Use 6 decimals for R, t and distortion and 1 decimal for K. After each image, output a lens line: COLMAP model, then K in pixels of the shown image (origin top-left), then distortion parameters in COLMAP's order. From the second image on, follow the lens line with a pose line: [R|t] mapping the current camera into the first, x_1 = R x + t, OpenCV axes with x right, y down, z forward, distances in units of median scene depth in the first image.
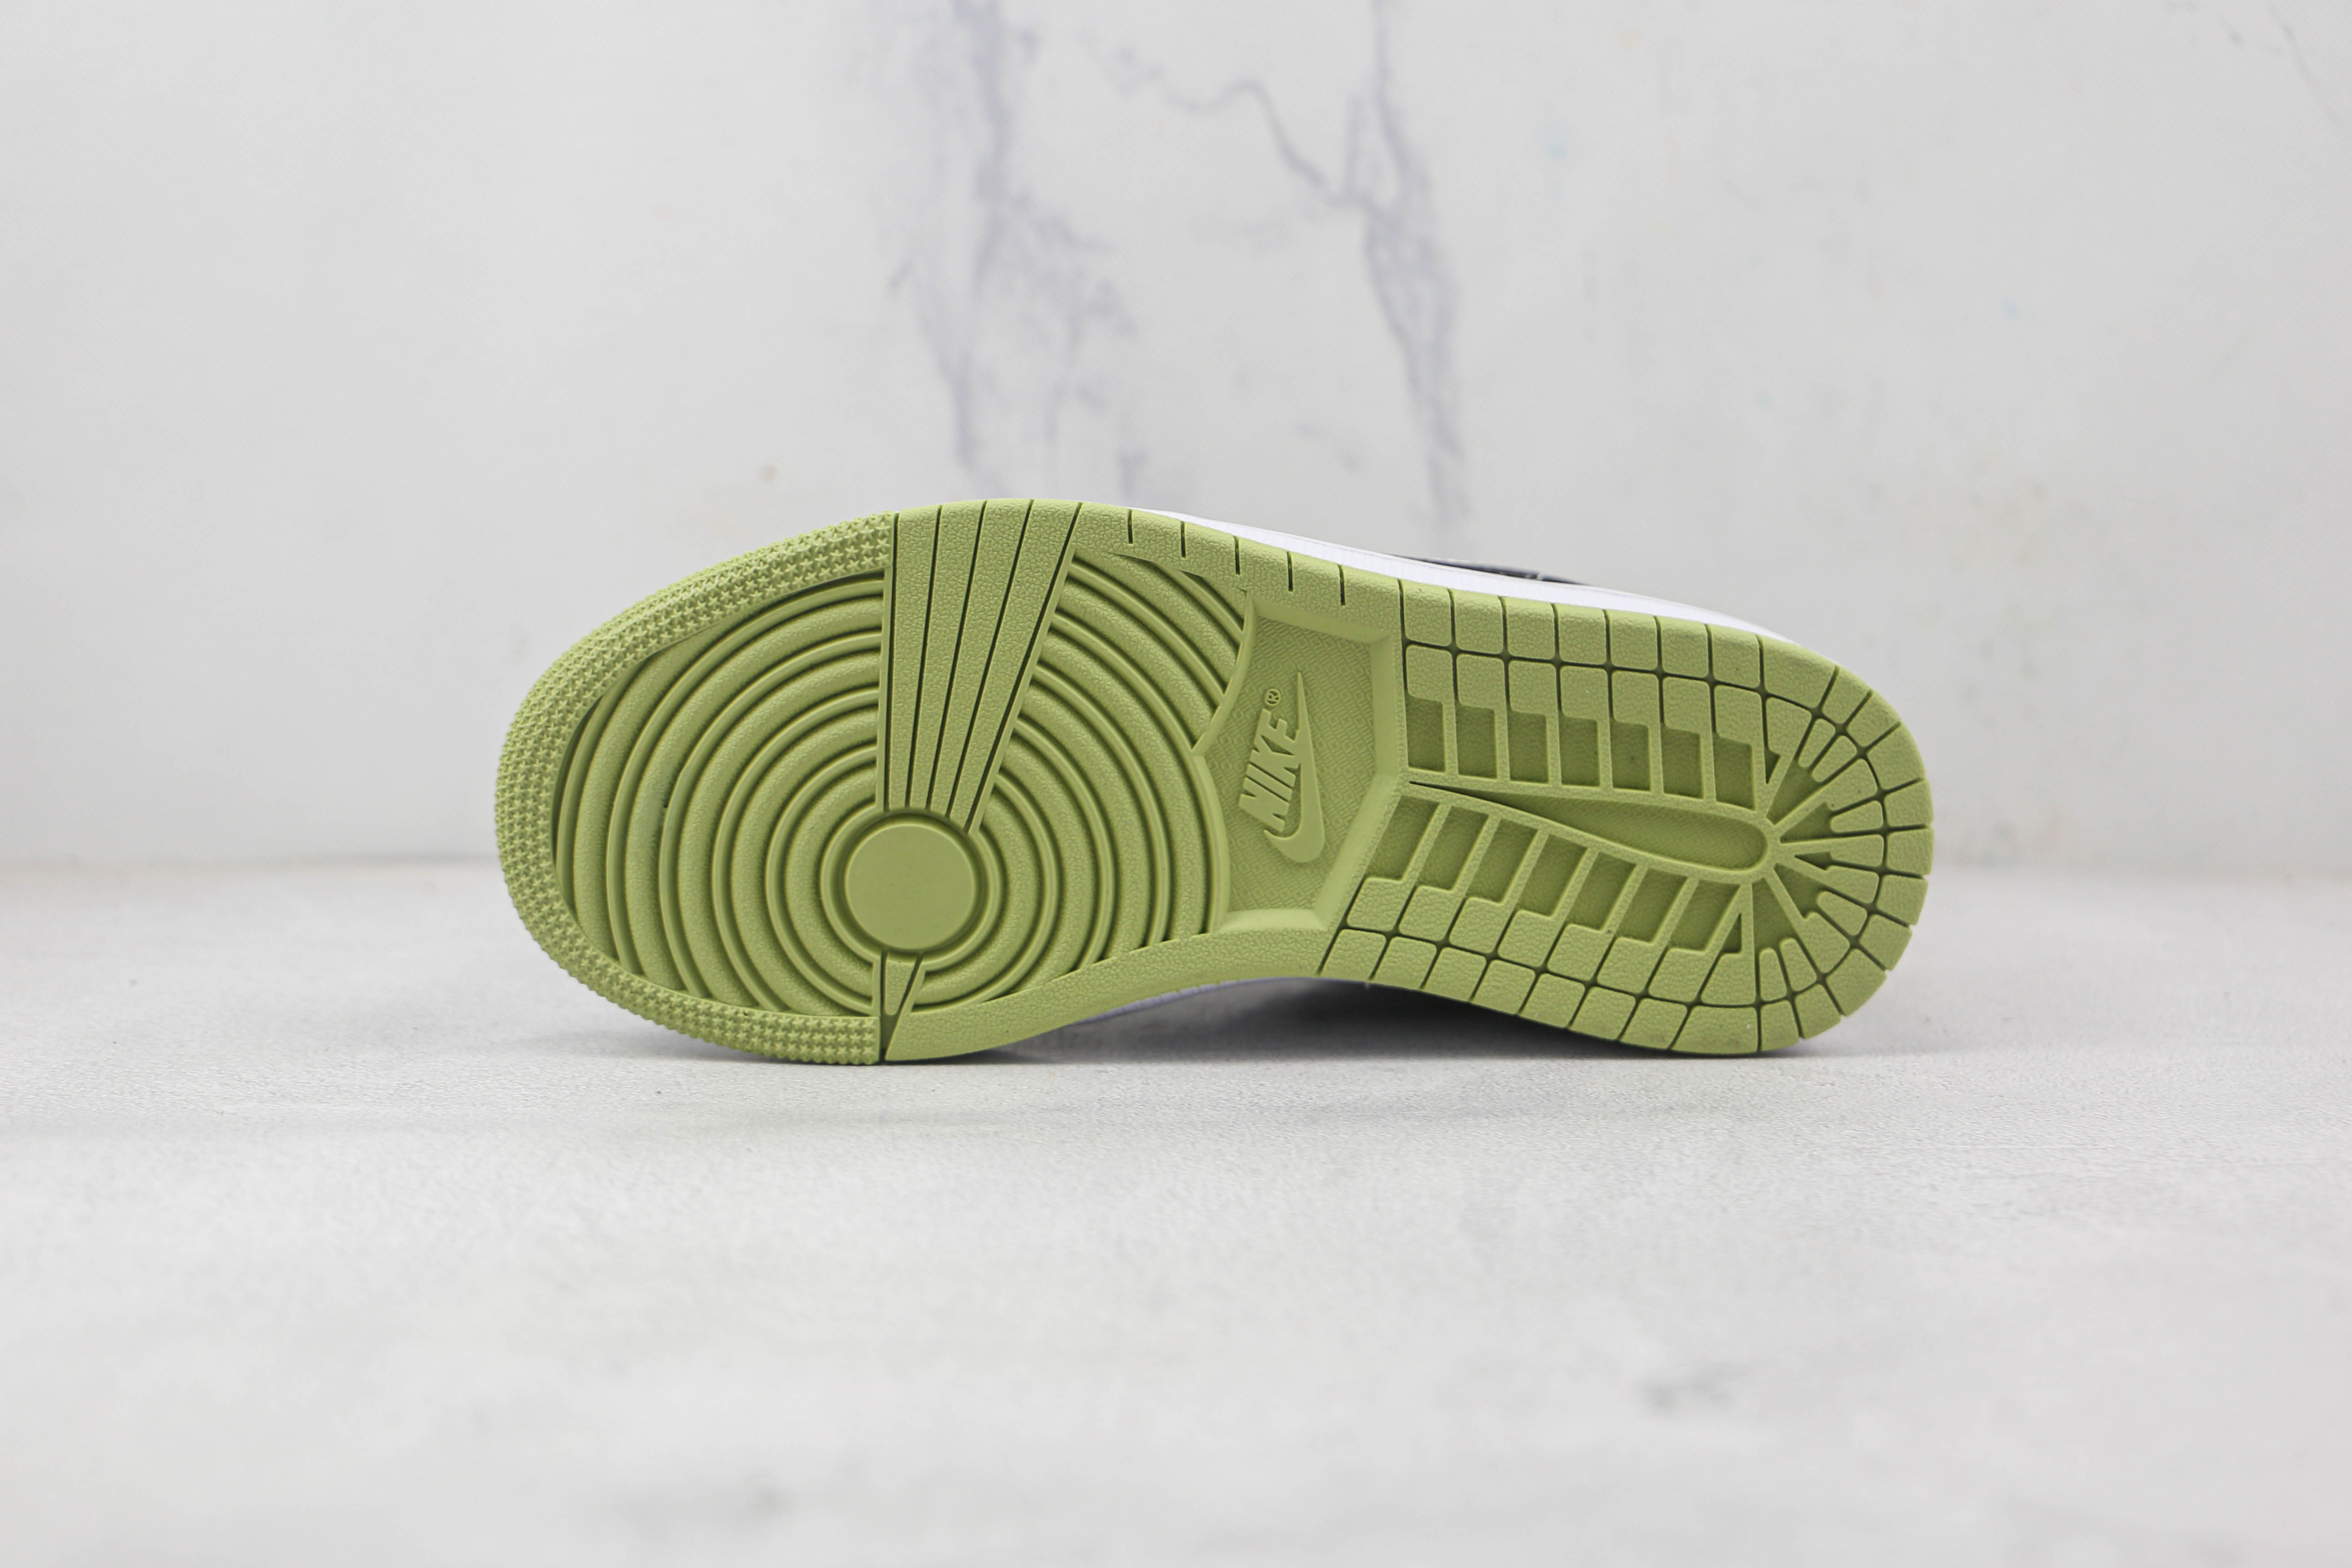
lens RADIAL K [[2803.5, 0, 1176.0], [0, 2803.5, 784.0], [0, 0, 1]] dist [0.000273, 0.023805]
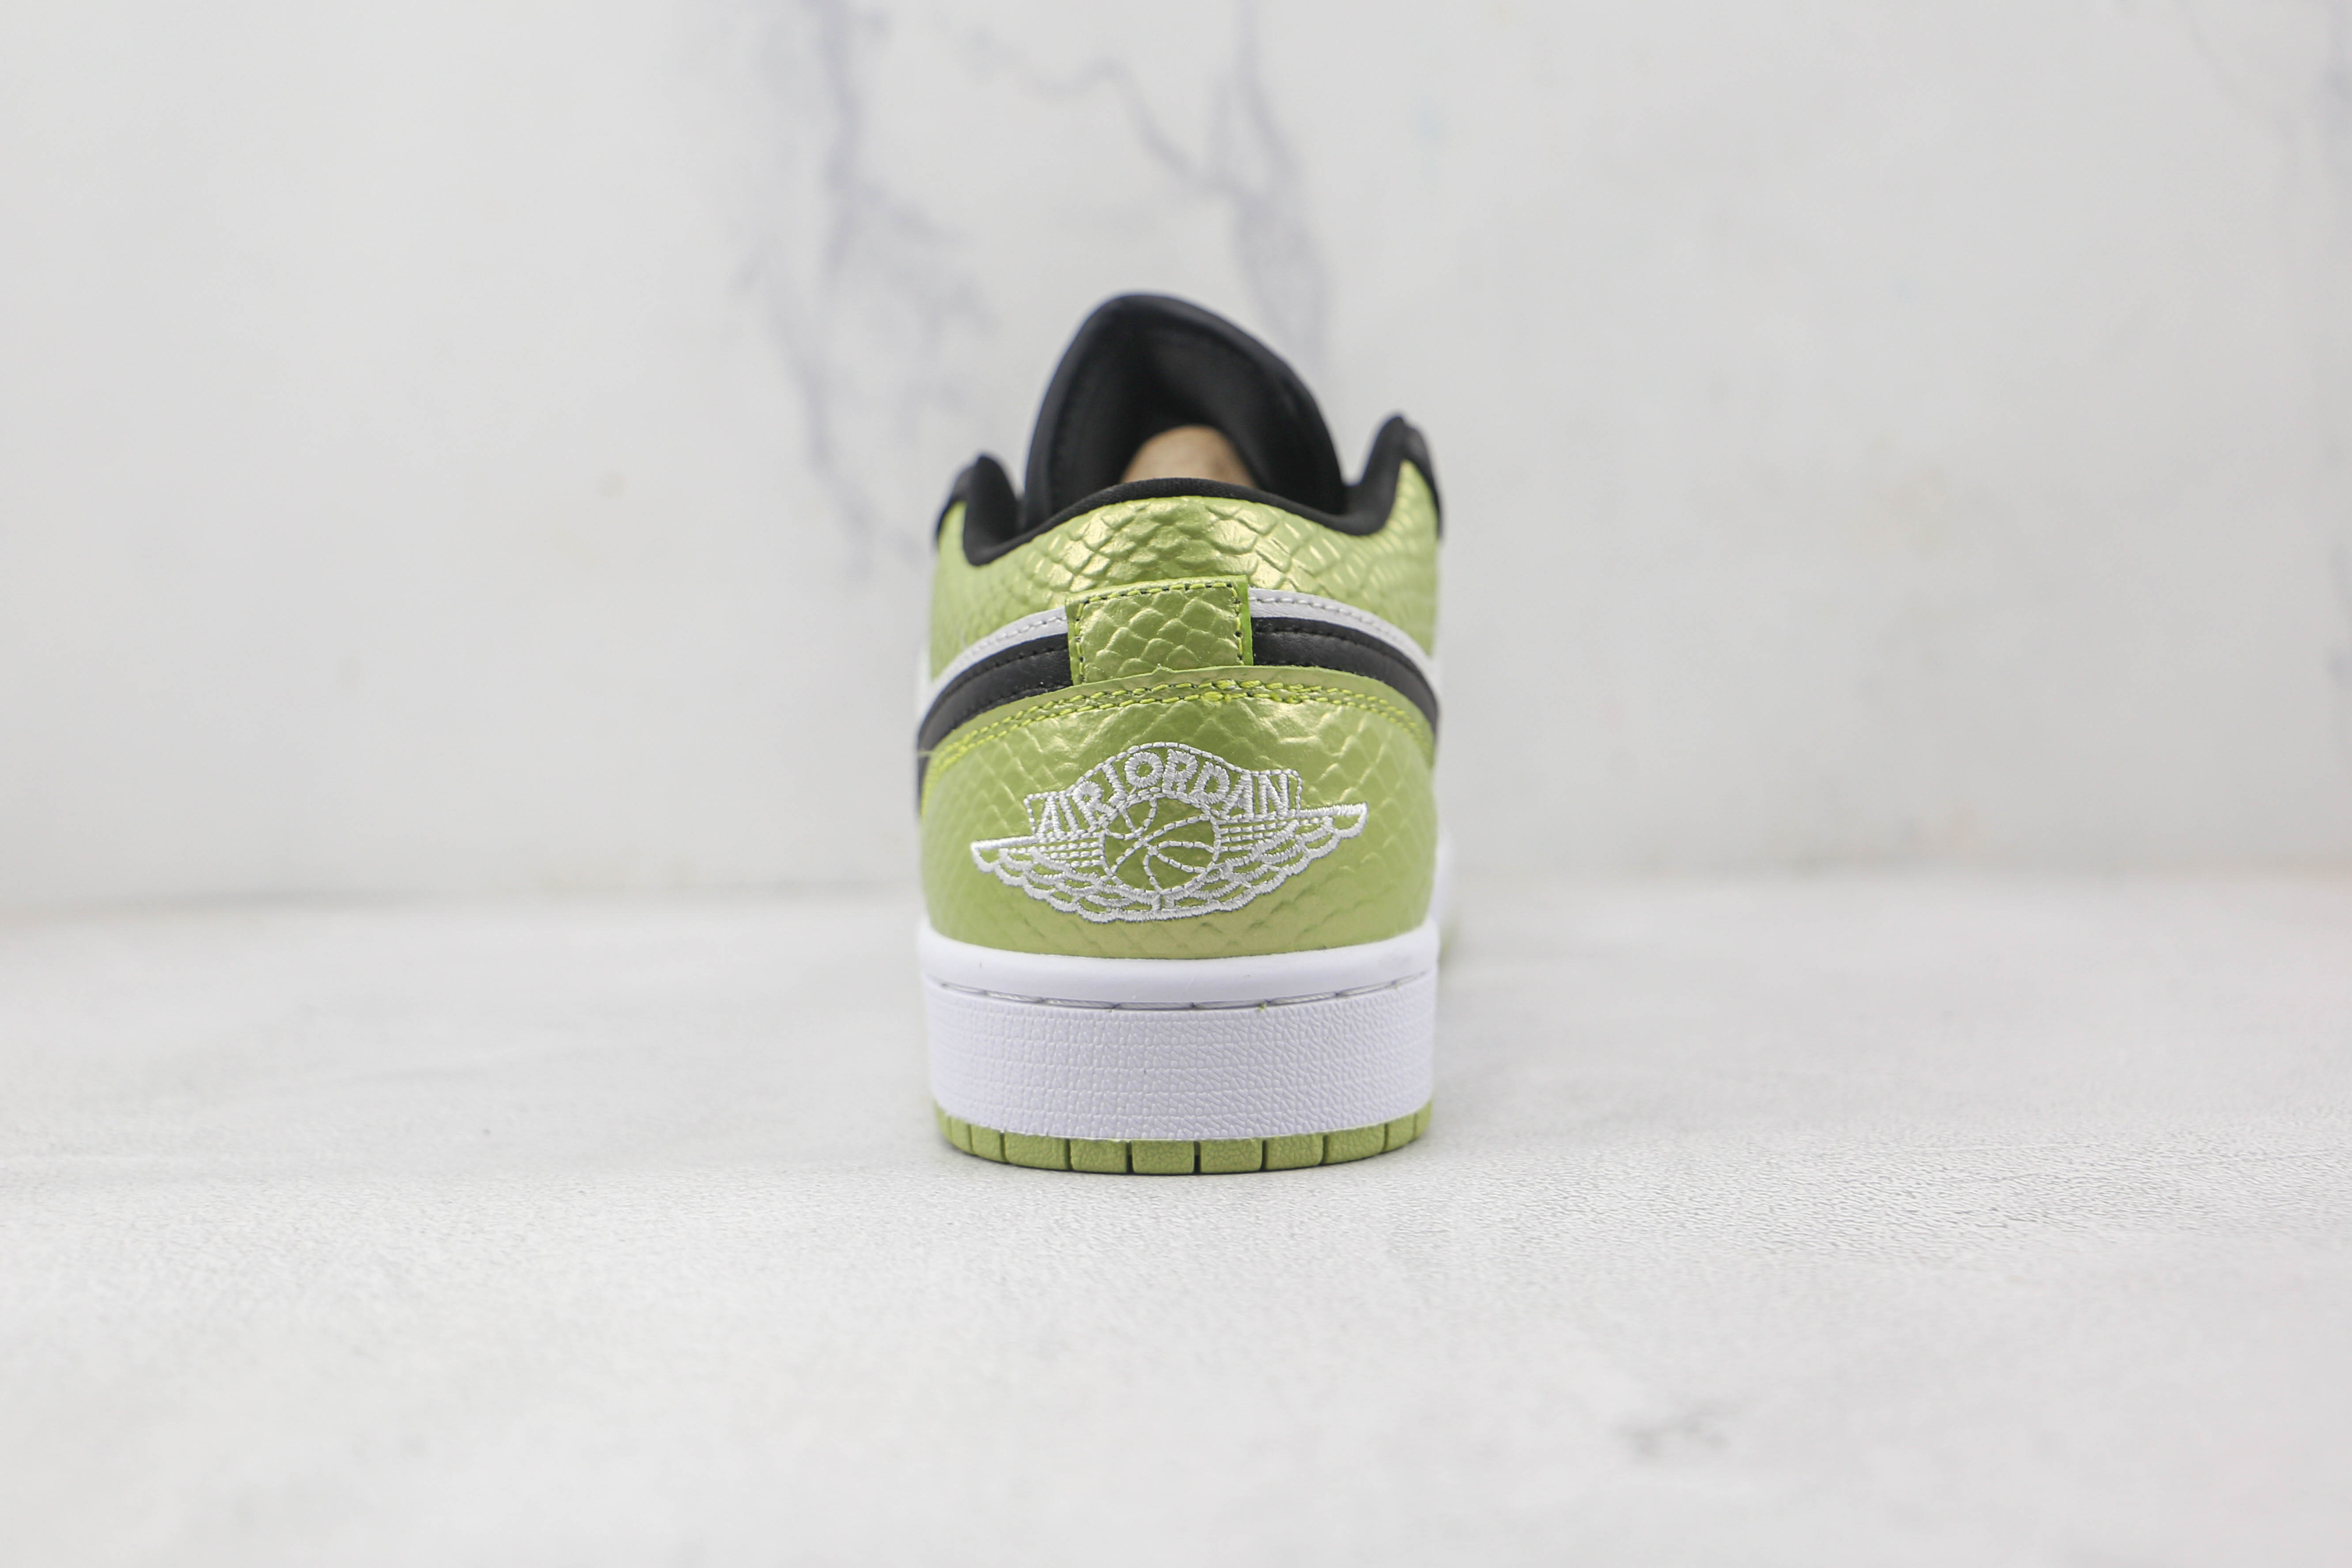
lens RADIAL K [[2714.6, 0, 1157.3], [0, 2714.6, 775.8], [0, 0, 1]] dist [0.000812, -0.043338]
pose [[0.998842, -0.022104, 0.042727, -0.003894], [0.023168, 0.999430, -0.024547, 0.024546], [-0.042160, 0.025509, 0.998785, 0.132481]]
